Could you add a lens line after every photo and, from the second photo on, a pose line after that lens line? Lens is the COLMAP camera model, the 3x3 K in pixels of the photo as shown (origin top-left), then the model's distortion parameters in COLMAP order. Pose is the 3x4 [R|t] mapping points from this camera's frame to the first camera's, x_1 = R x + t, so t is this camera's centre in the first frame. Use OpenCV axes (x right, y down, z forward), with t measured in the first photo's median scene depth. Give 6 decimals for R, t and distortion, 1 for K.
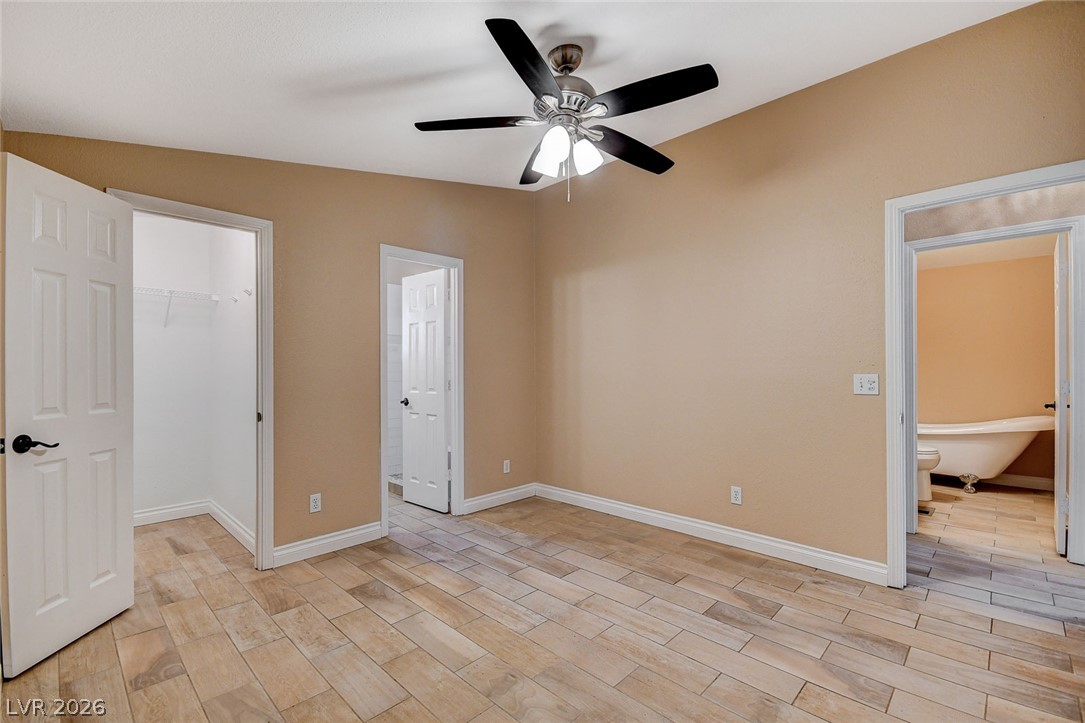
lens RADIAL K [[475.3, 0, 538.2], [0, 475.3, 364.0], [0, 0, 1]] dist [0.001798, -0.004568]
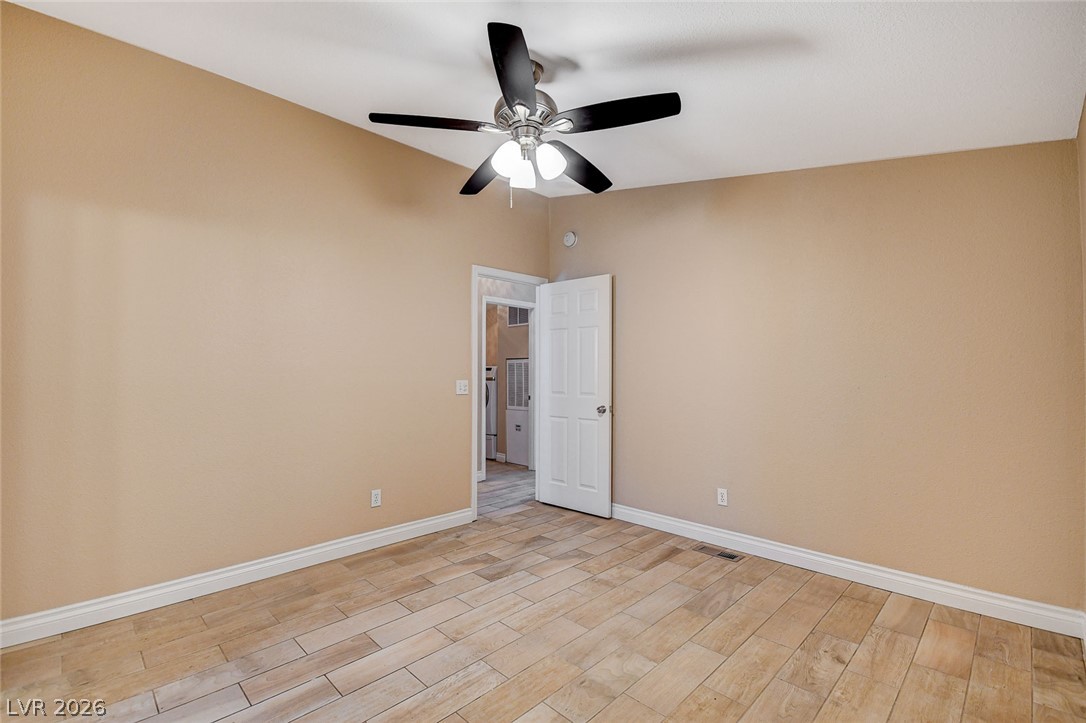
lens RADIAL K [[475.8, 0, 539.2], [0, 475.8, 365.6], [0, 0, 1]] dist [0.001798, -0.004568]
pose [[0.000190, 0.023686, 0.999719, -0.757018], [-0.009753, 0.999672, -0.023683, 0.008628], [-0.999952, -0.009745, 0.000421, 0.774161]]
